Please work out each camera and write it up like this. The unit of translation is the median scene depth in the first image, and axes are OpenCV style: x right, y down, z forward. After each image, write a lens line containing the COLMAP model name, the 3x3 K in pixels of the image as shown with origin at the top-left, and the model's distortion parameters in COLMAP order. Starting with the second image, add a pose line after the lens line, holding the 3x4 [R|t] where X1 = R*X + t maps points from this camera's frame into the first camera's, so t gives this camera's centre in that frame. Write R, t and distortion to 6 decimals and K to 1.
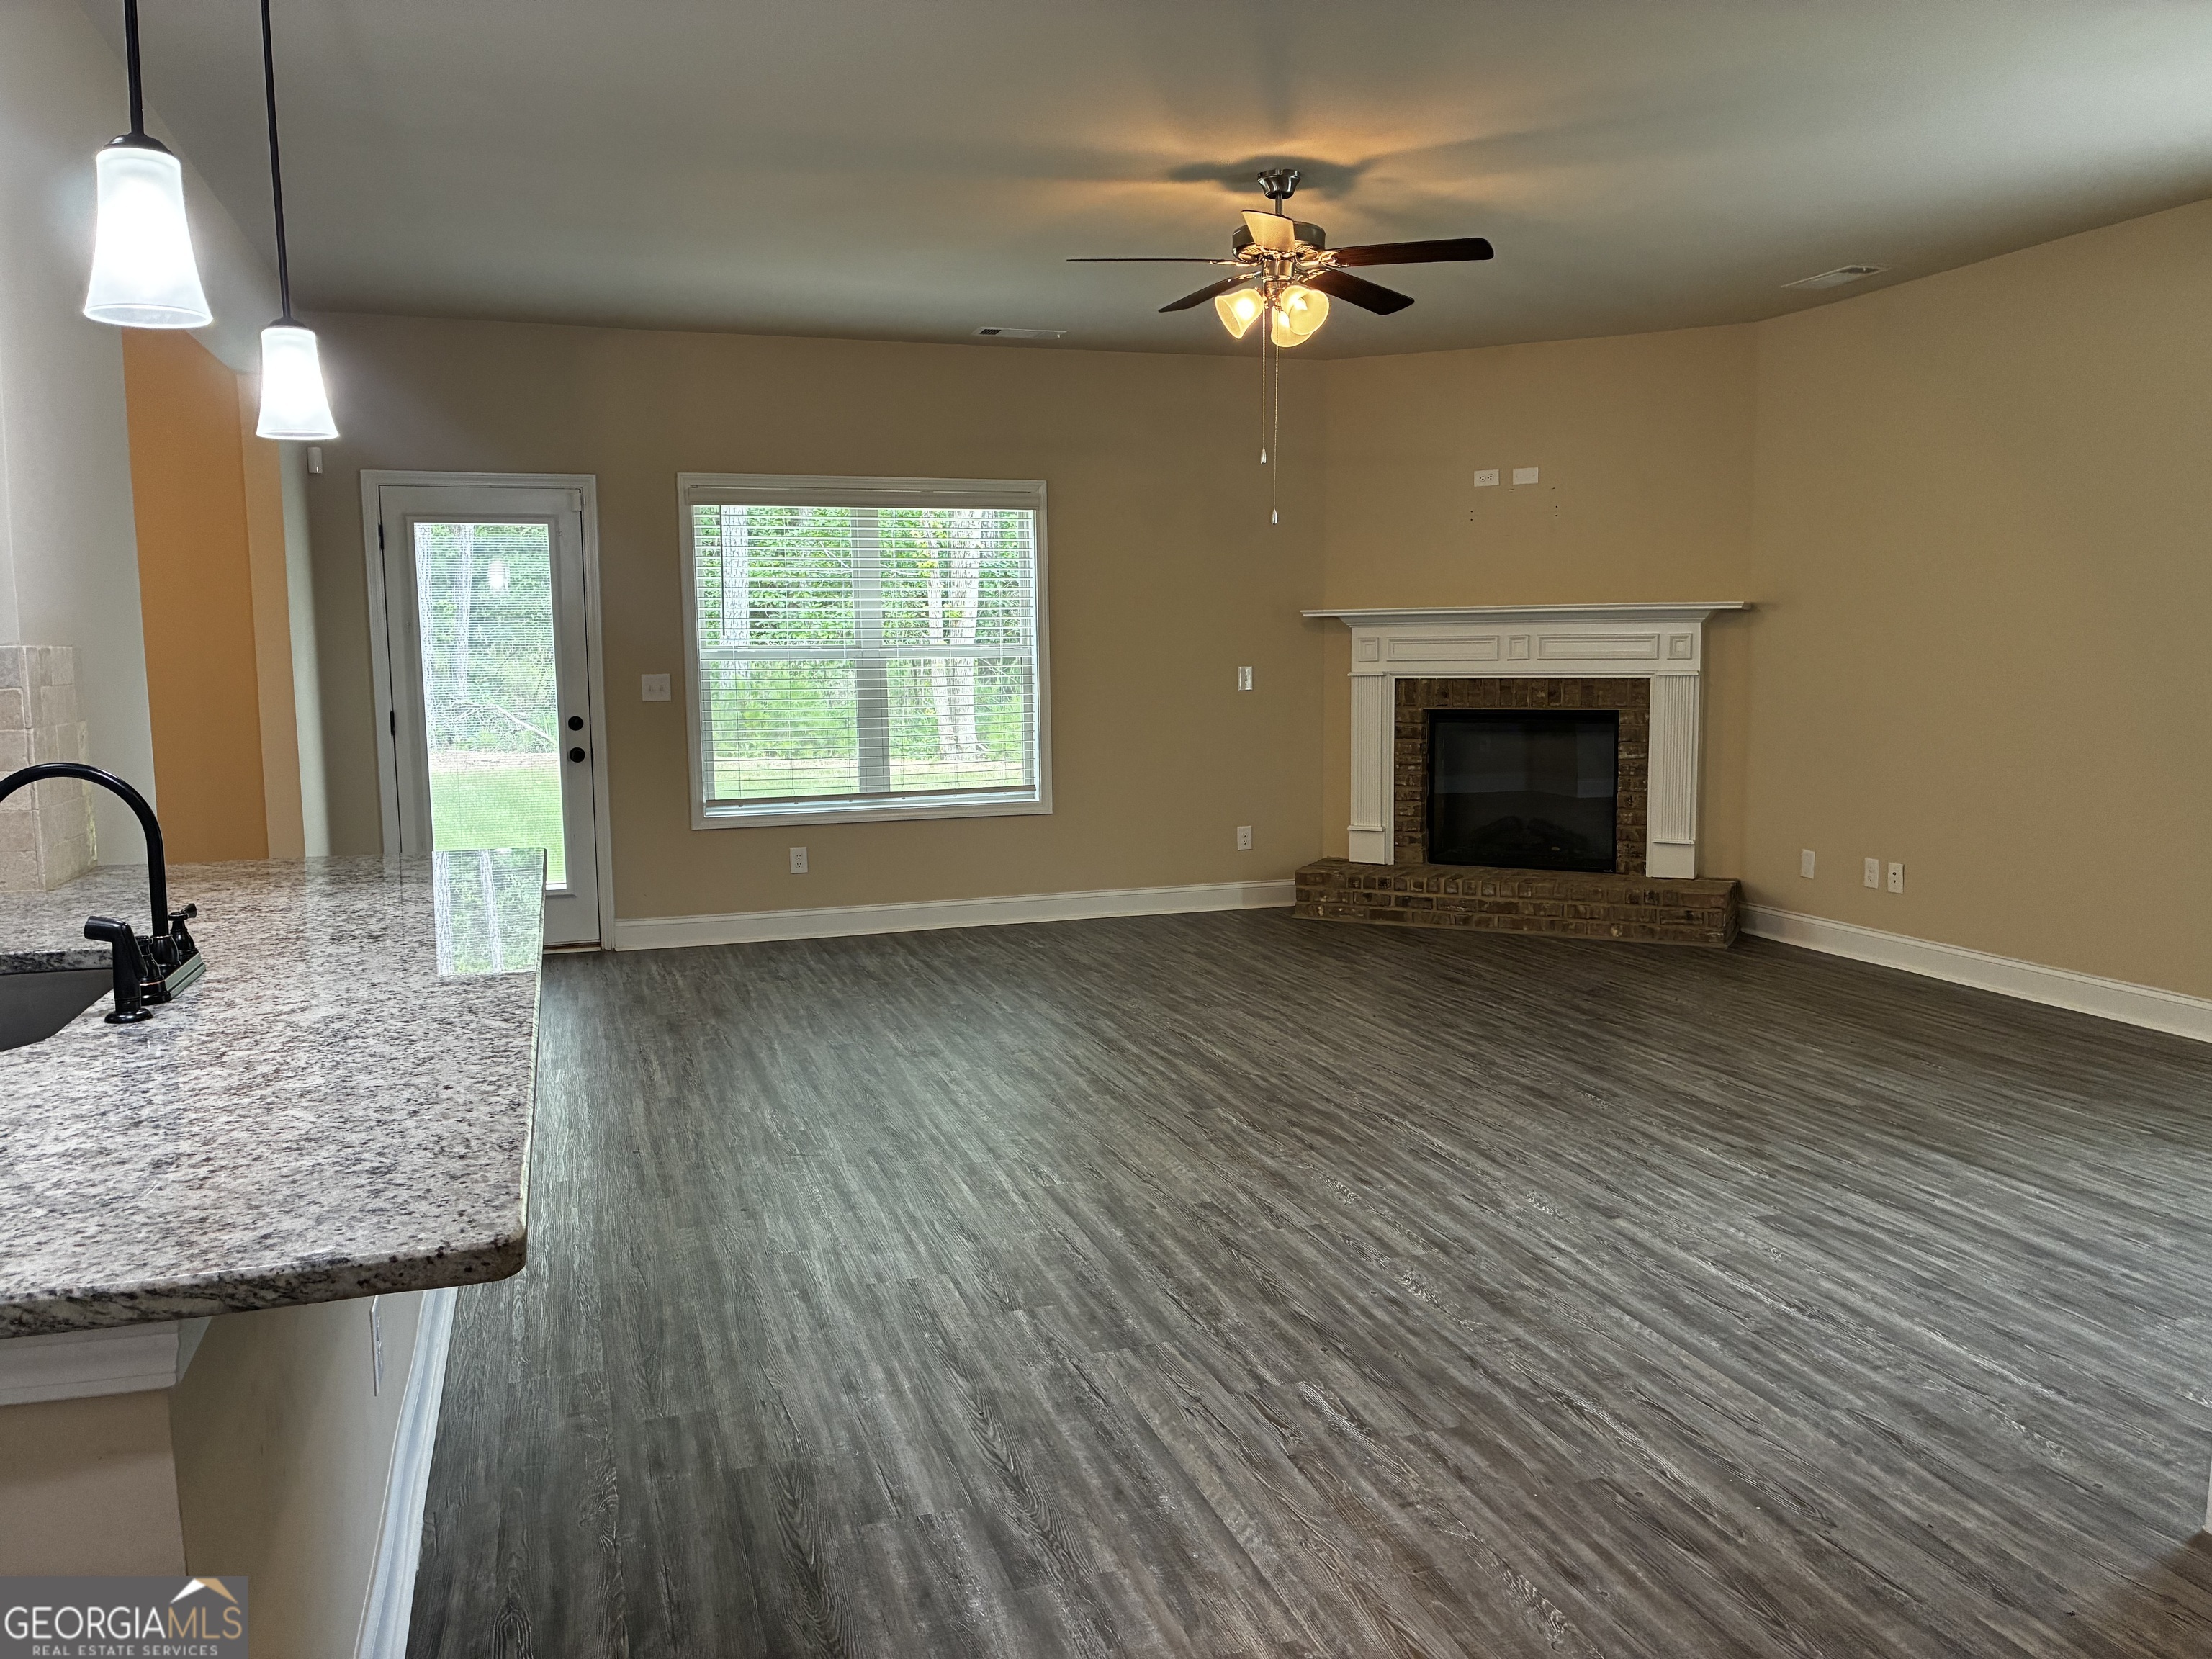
lens RADIAL K [[1666.7, 0, 1114.2], [0, 1666.7, 839.8], [0, 0, 1]] dist [0.046170, -0.055290]
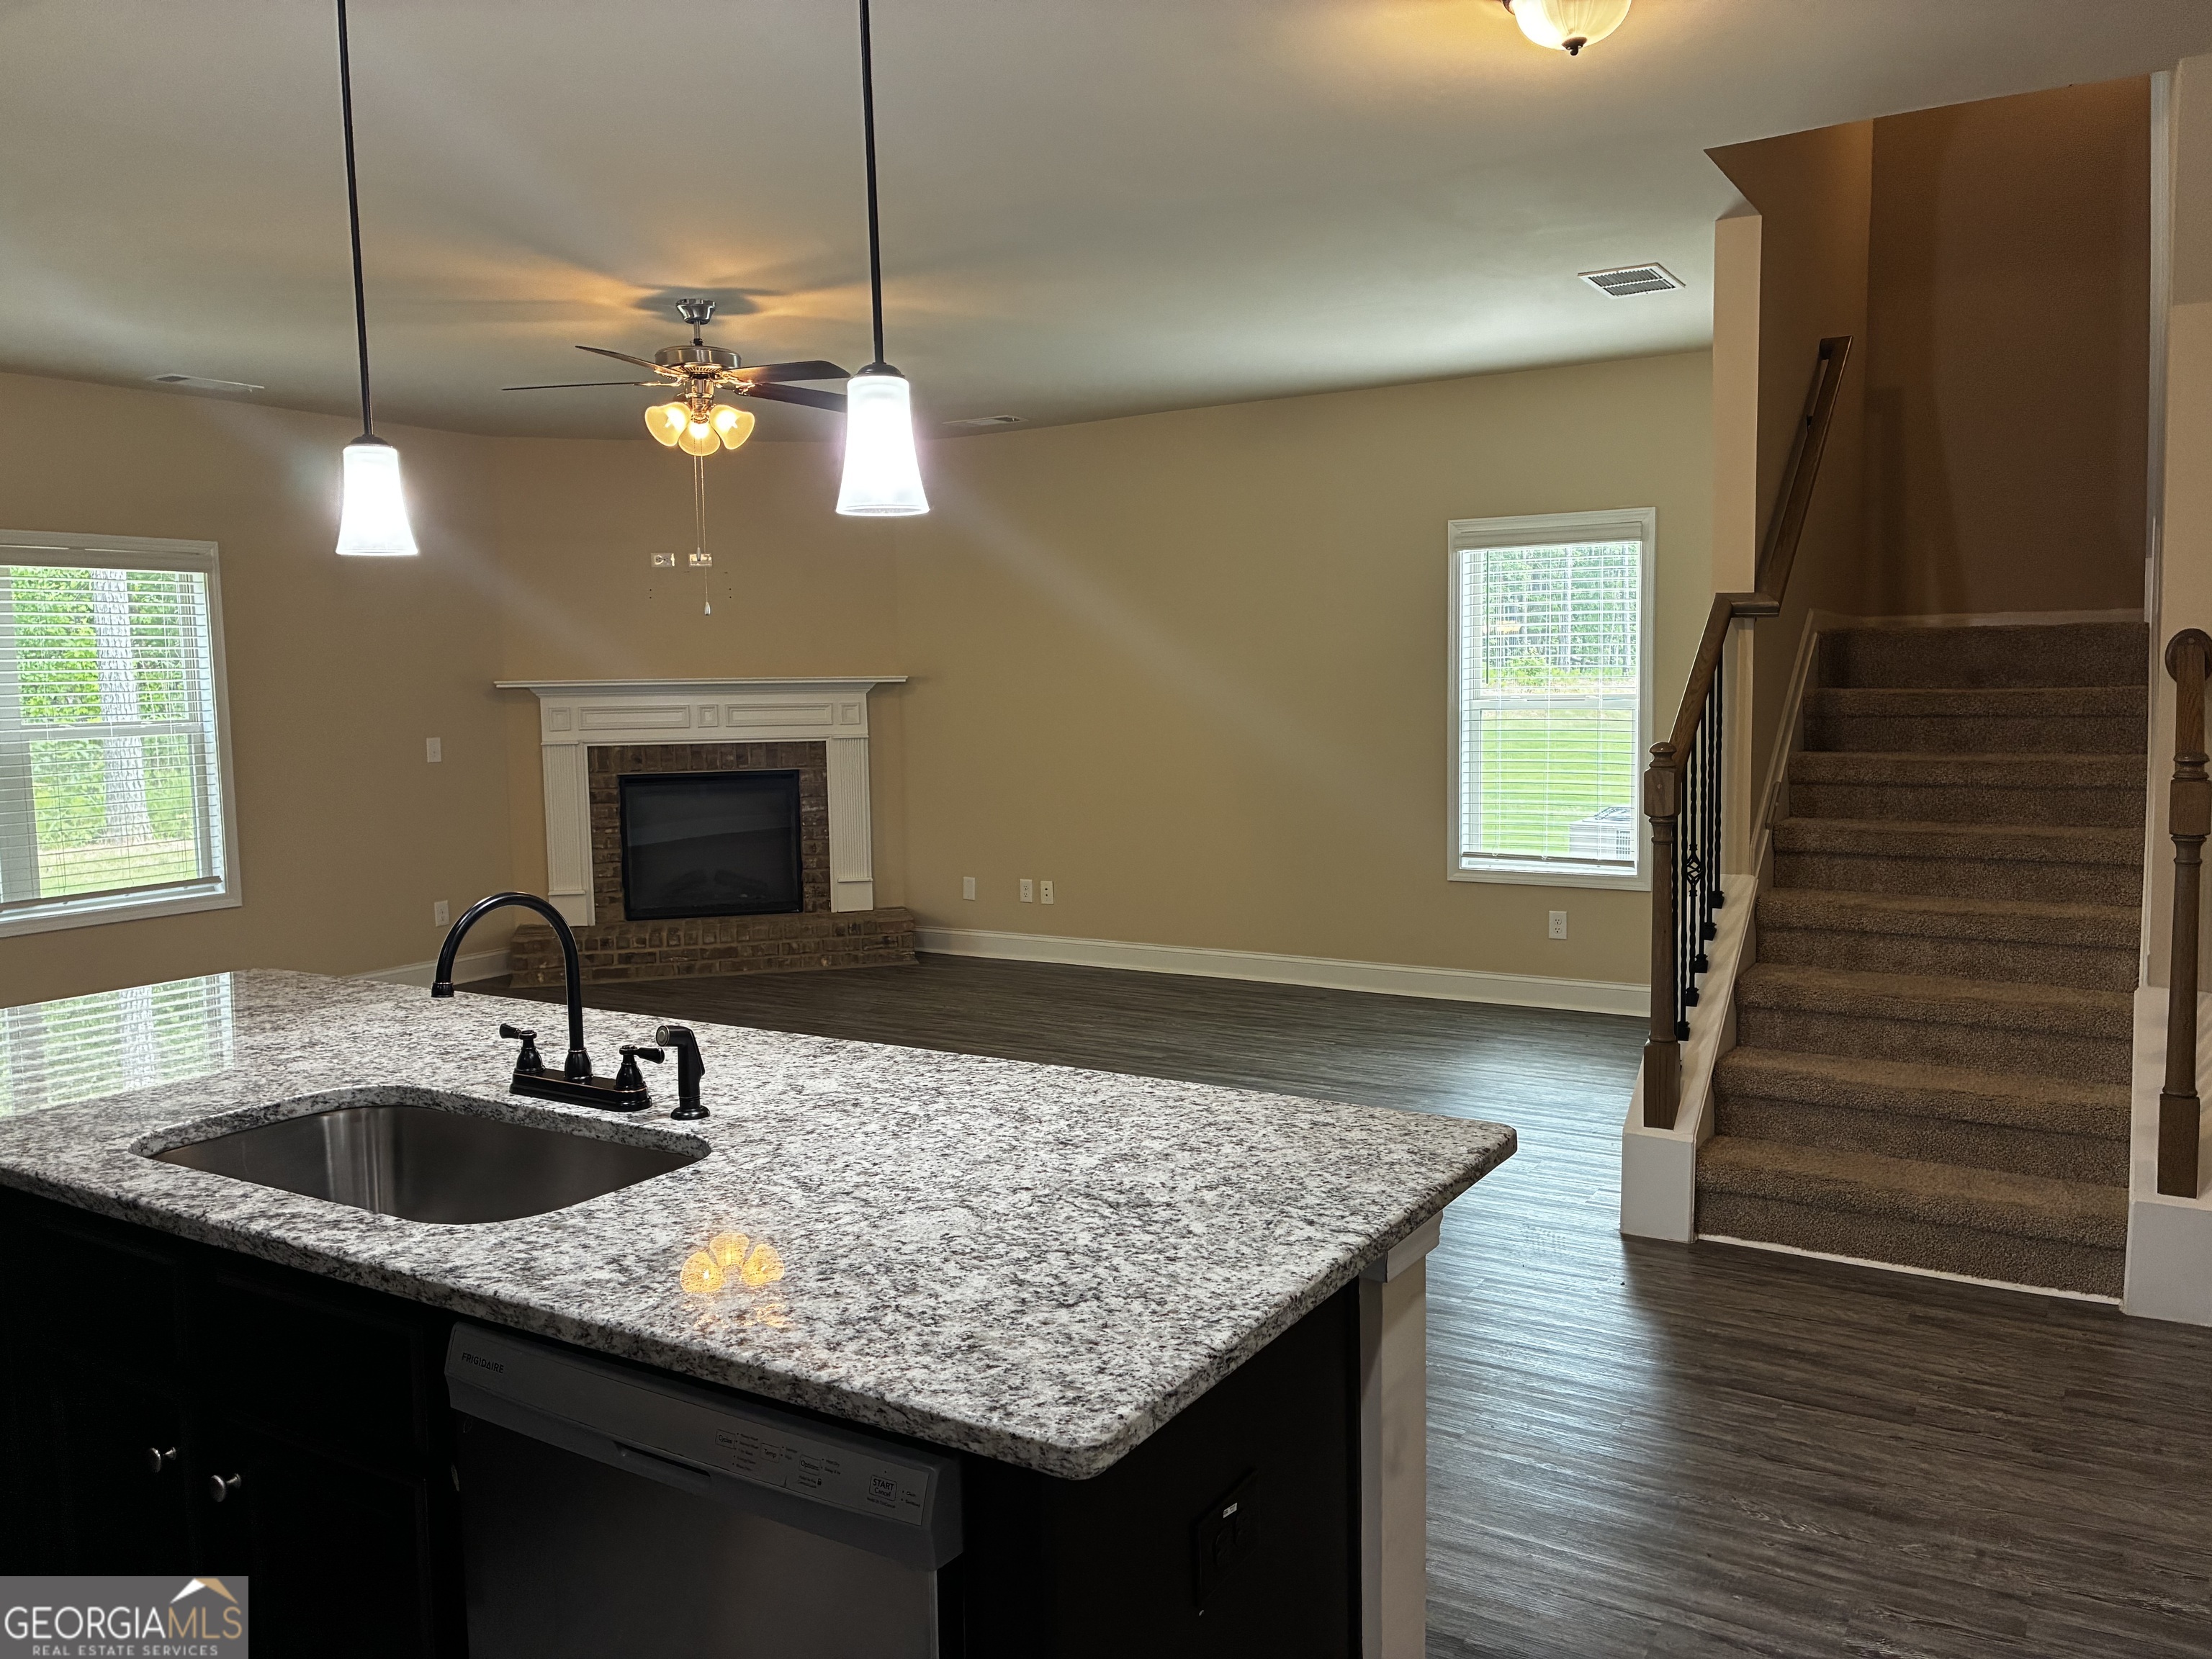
lens RADIAL K [[1666.7, 0, 1108.2], [0, 1666.7, 811.8], [0, 0, 1]] dist [0.046170, -0.055290]
pose [[0.766871, -0.055511, 0.639396, -0.437936], [0.085592, 0.996199, -0.016168, -0.019912], [-0.636069, 0.067126, 0.768707, -0.007944]]
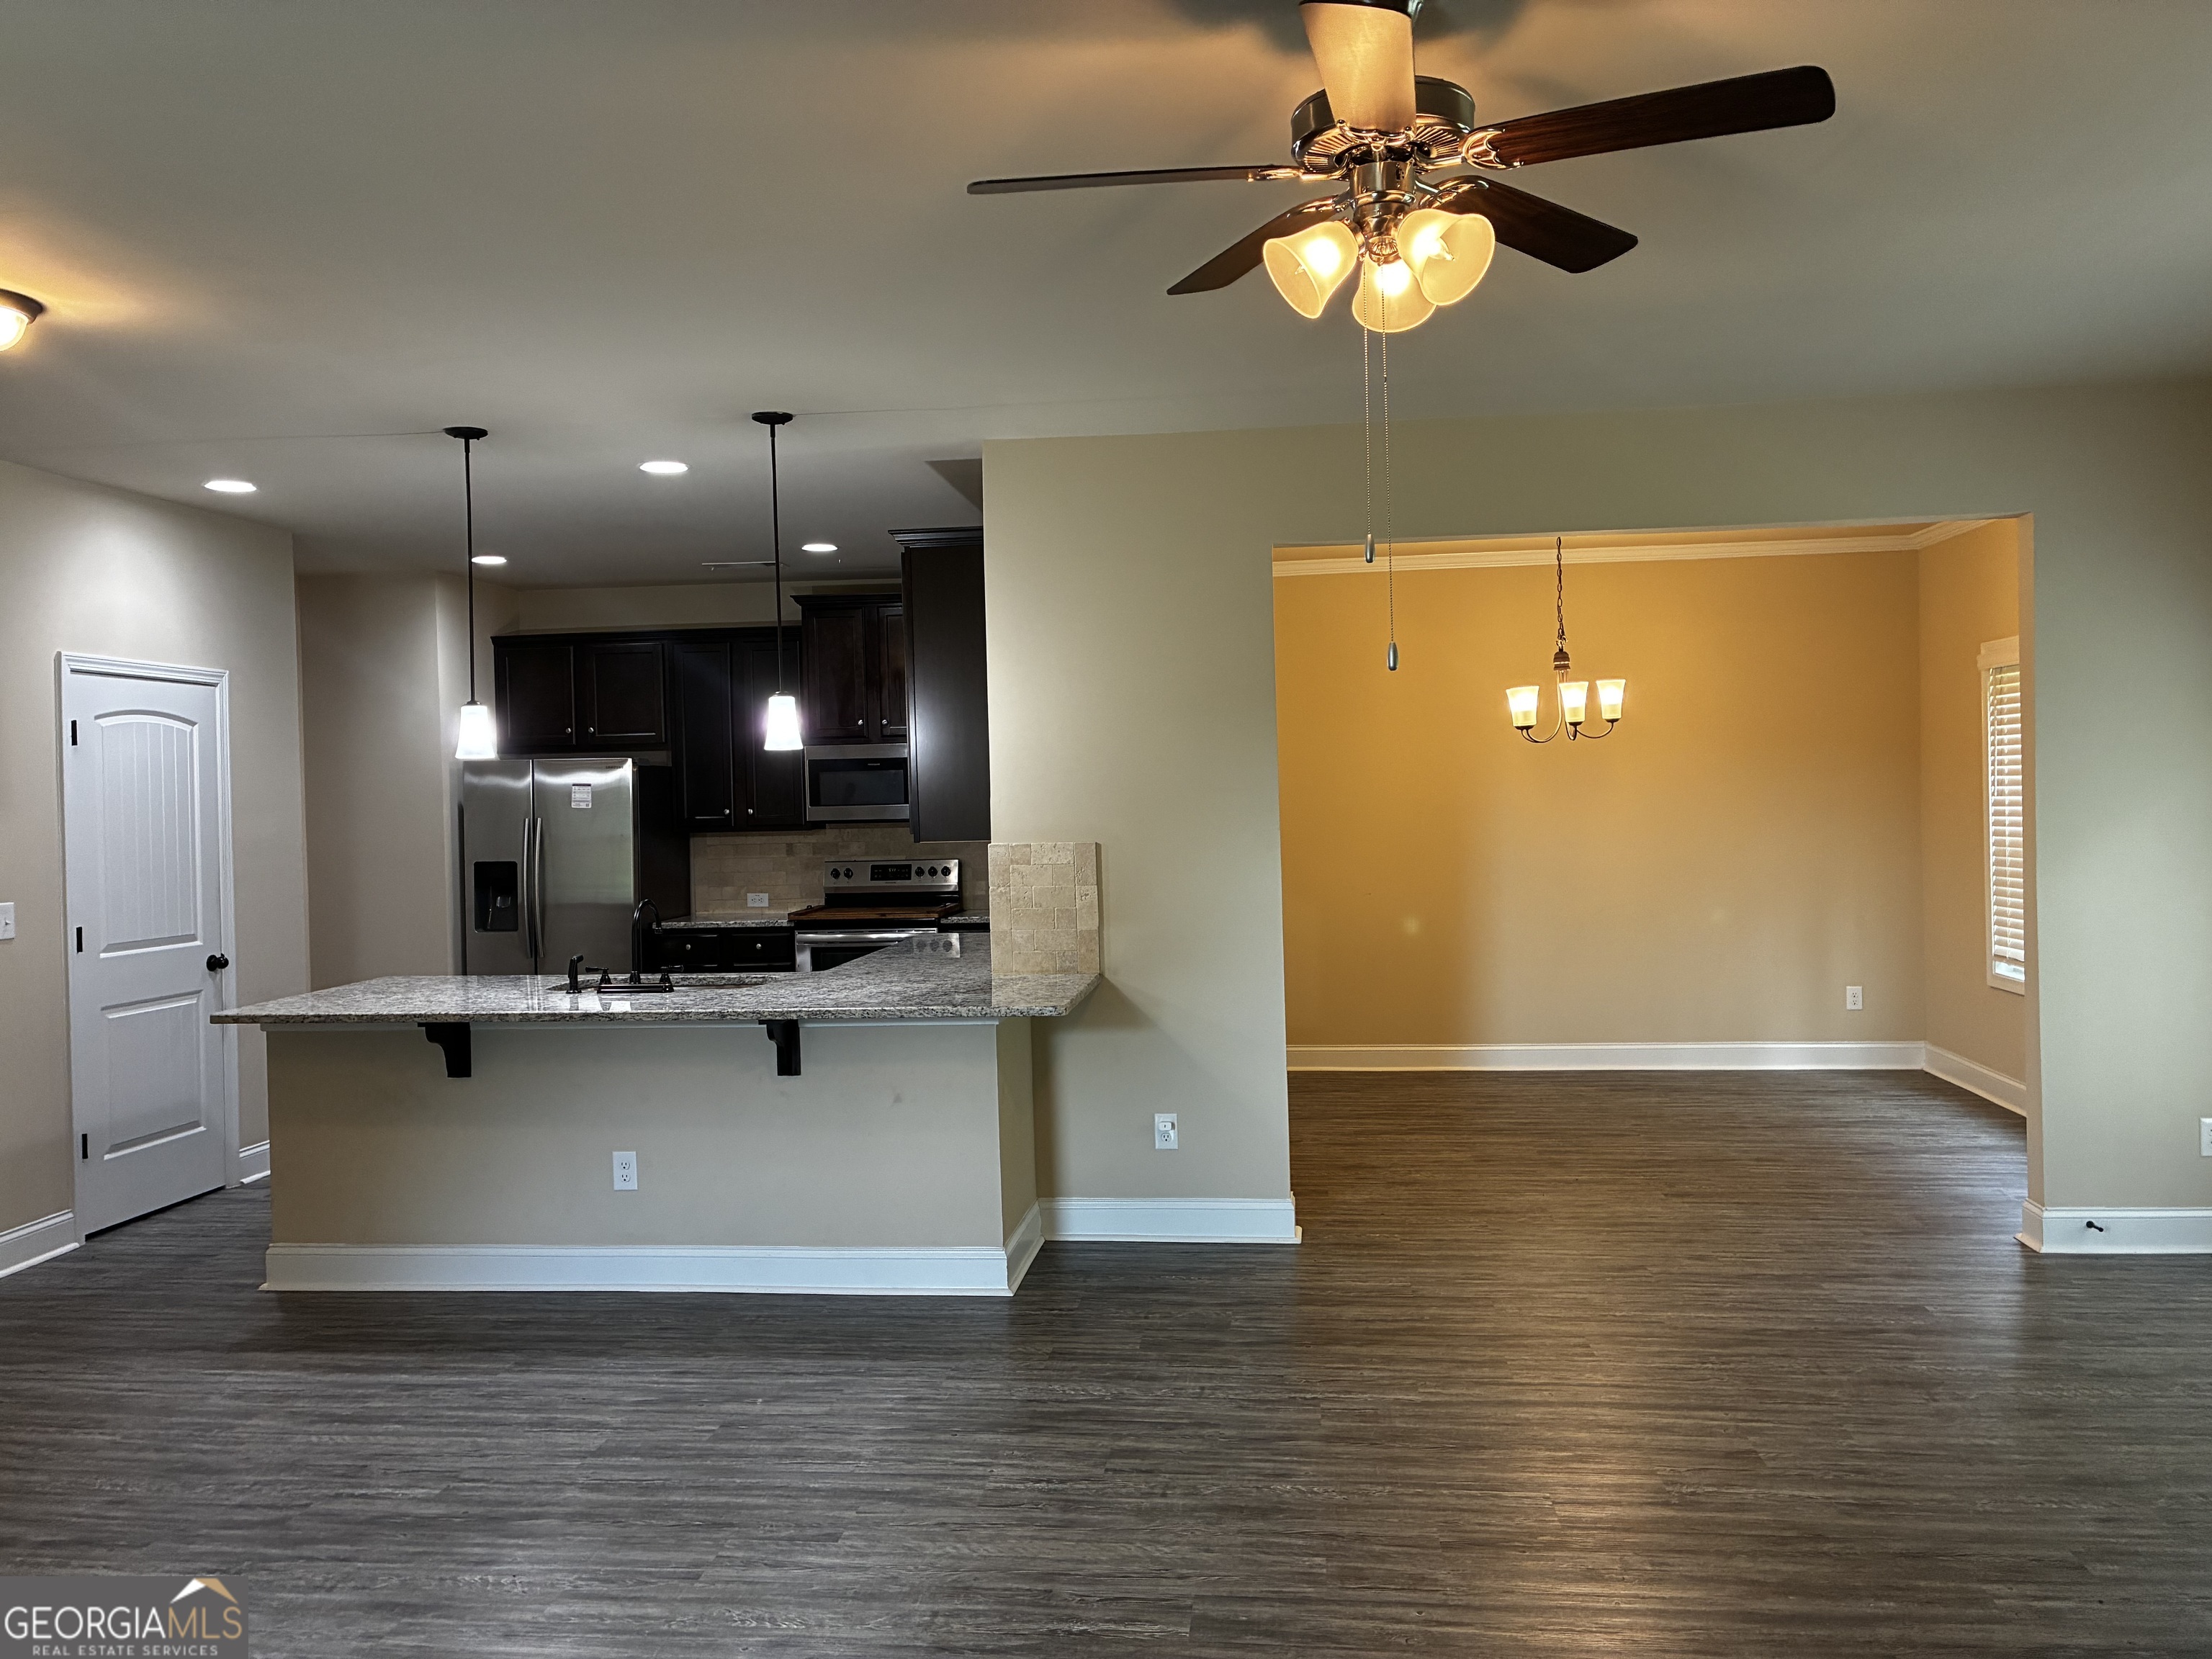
lens RADIAL K [[1666.7, 0, 1094.7], [0, 1666.7, 820.8], [0, 0, 1]] dist [0.046170, -0.055290]
pose [[-0.423072, 0.030883, -0.905569, 0.646806], [-0.079173, 0.994336, 0.070899, -0.183917], [0.902630, 0.101692, -0.418231, 1.222306]]
